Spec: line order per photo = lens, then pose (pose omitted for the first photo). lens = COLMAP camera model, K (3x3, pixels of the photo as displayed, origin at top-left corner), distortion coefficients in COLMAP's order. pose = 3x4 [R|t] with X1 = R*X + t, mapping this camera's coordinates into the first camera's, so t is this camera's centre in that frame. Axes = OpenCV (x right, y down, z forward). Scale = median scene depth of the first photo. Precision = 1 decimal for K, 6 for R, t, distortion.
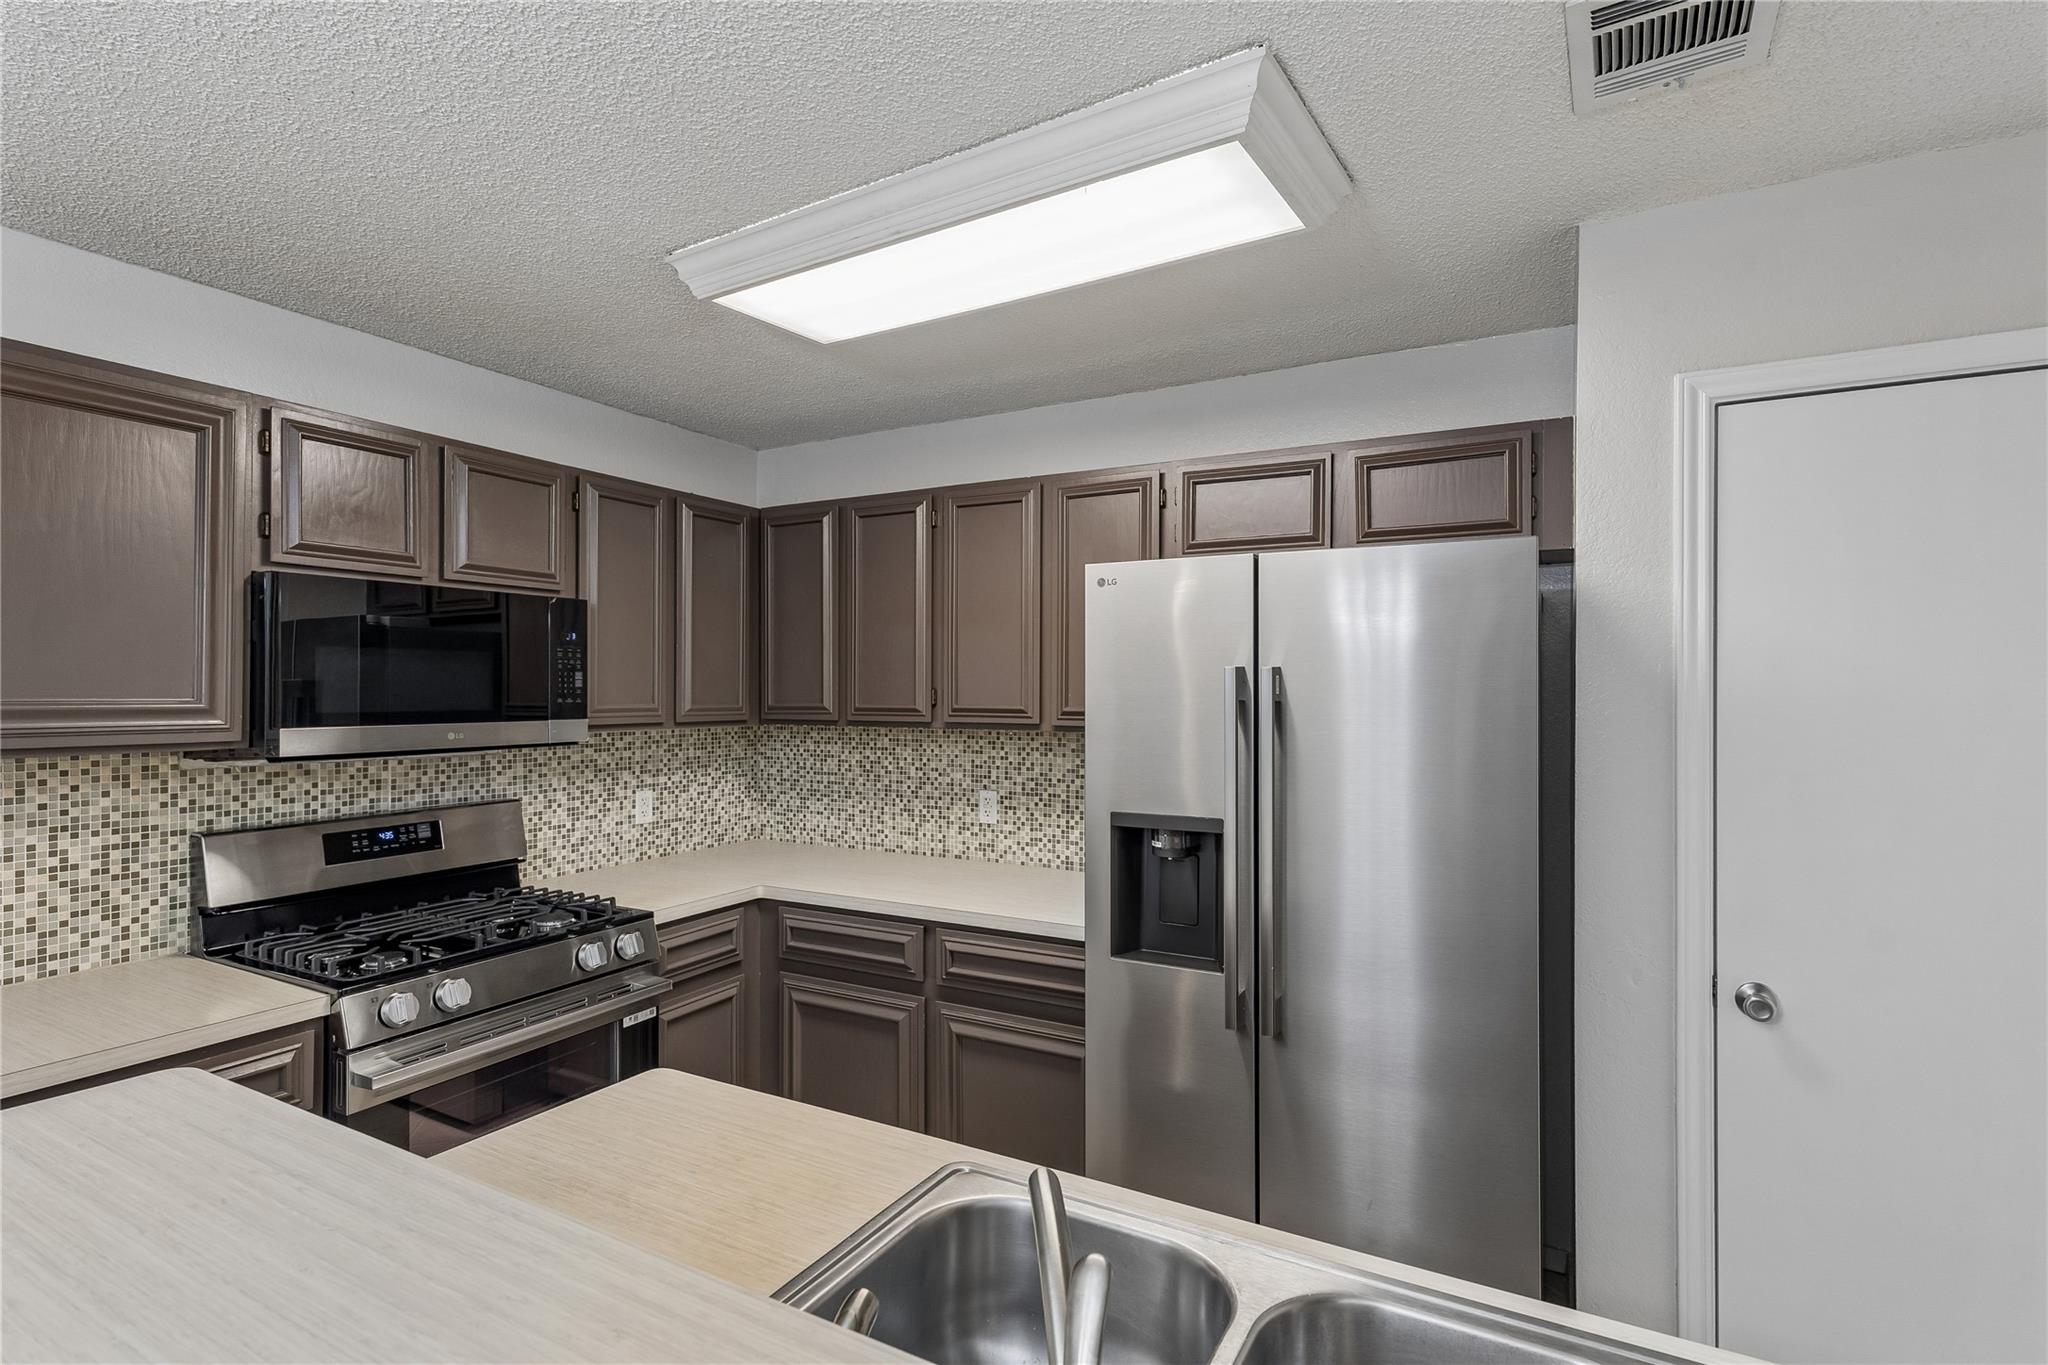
lens RADIAL K [[978.3, 0, 1024.4], [0, 978.3, 684.4], [0, 0, 1]] dist [0.011631, -0.002581]
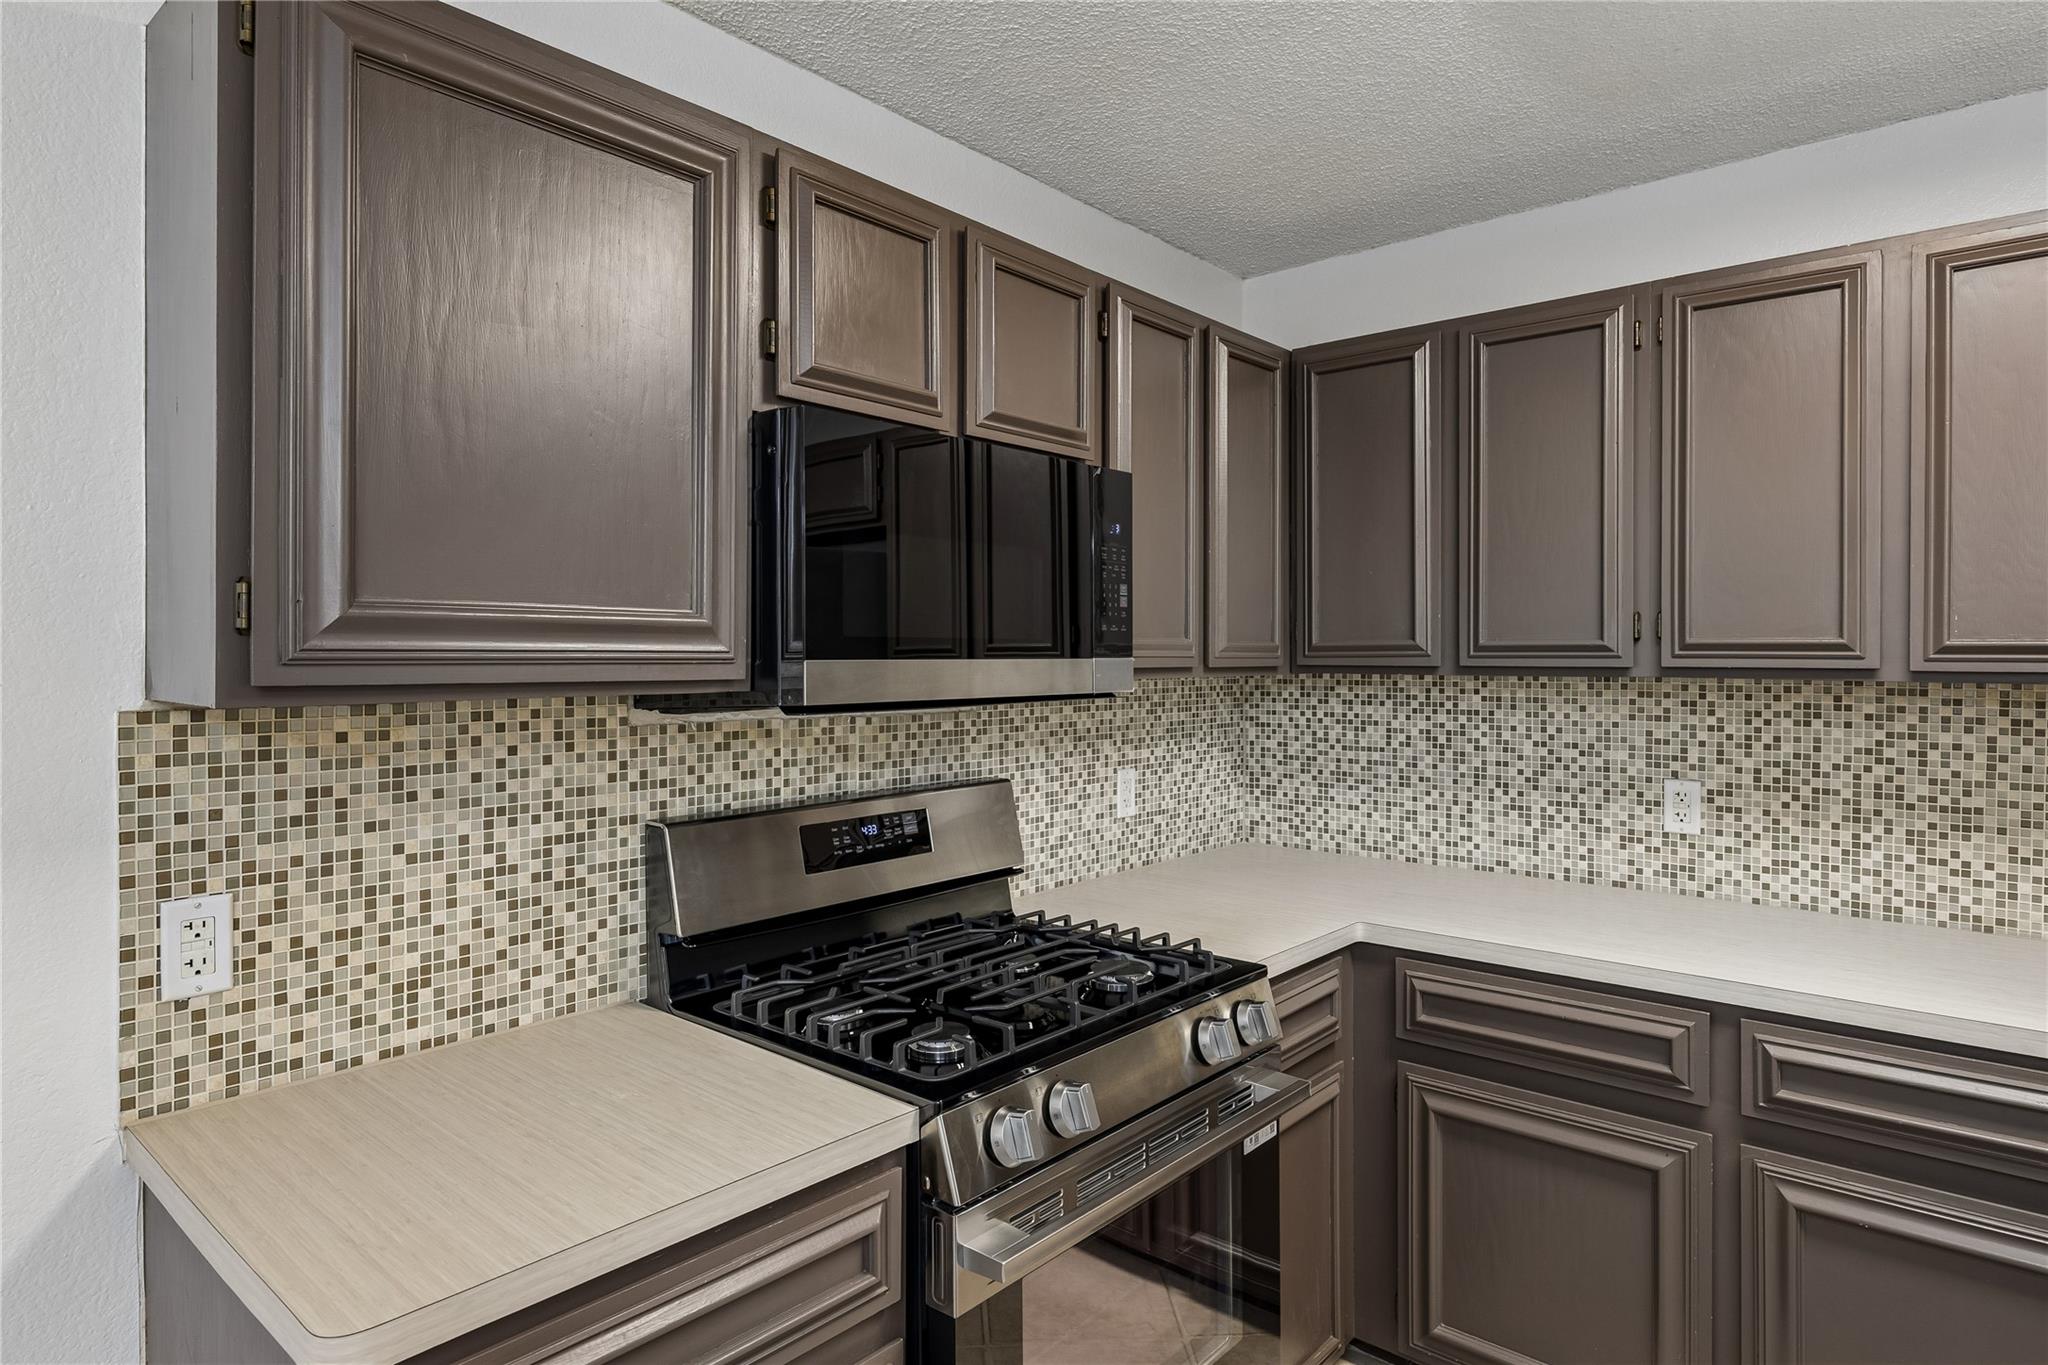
lens RADIAL K [[1156.1, 0, 1029.7], [0, 1156.1, 654.9], [0, 0, 1]] dist [0.004481, -0.002471]
pose [[0.977806, -0.000750, -0.209512, -0.331188], [0.002243, 0.999974, 0.006888, 0.026310], [0.209502, -0.007205, 0.977782, 0.226078]]
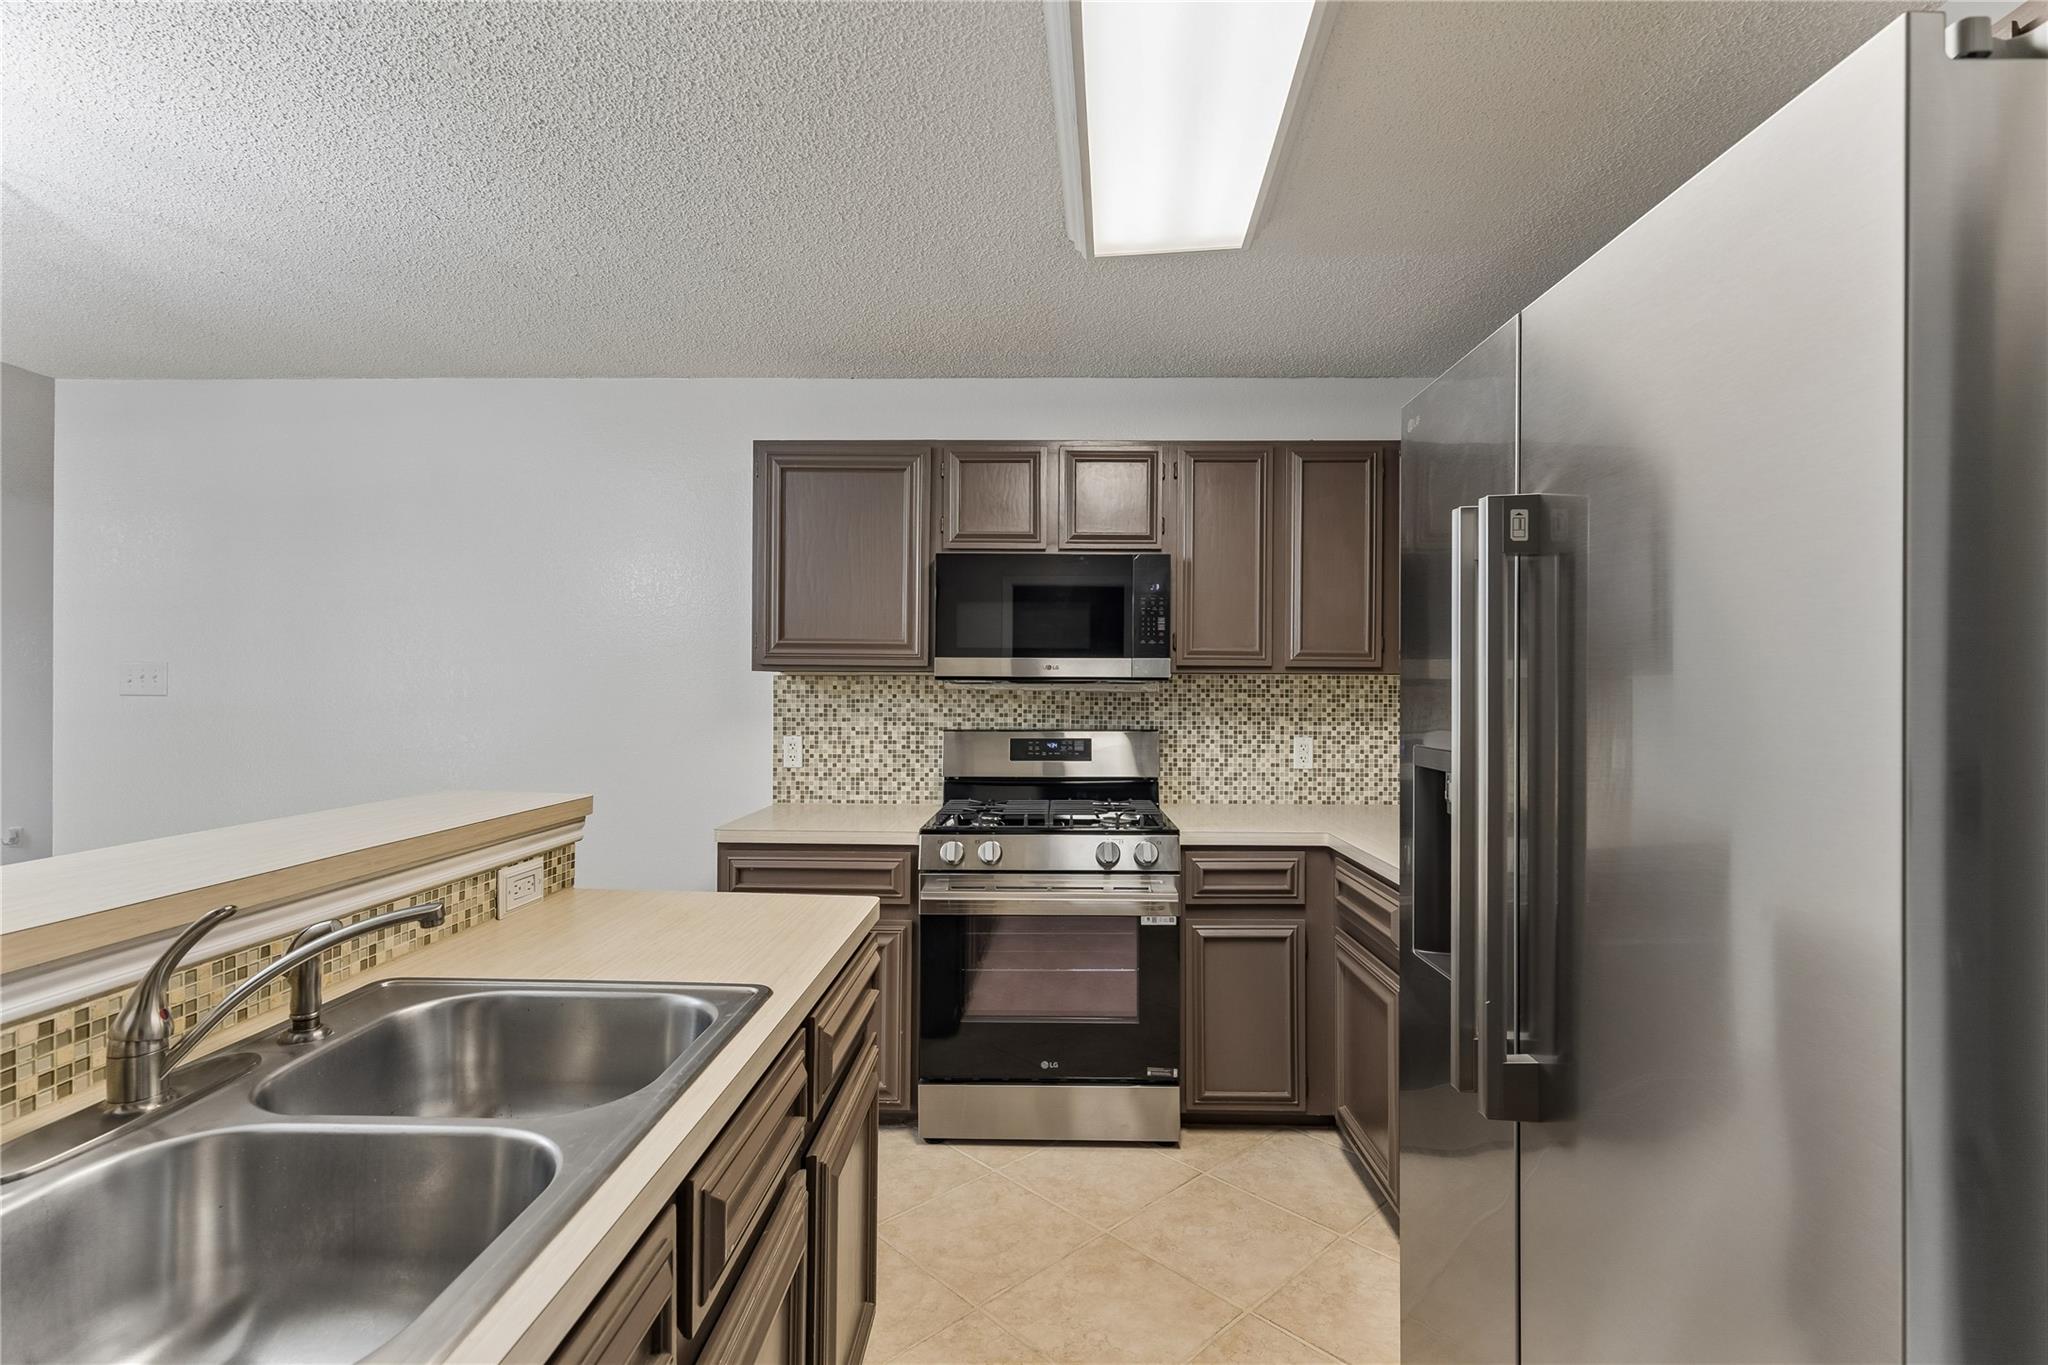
lens RADIAL K [[937.1, 0, 1040.1], [0, 937.1, 689.5], [0, 0, 1]] dist [0.006867, -0.001620]
pose [[0.466590, 0.001729, -0.884472, 0.422448], [-0.000548, 0.999998, 0.001666, 0.065405], [0.884474, -0.000293, 0.466590, 0.335146]]
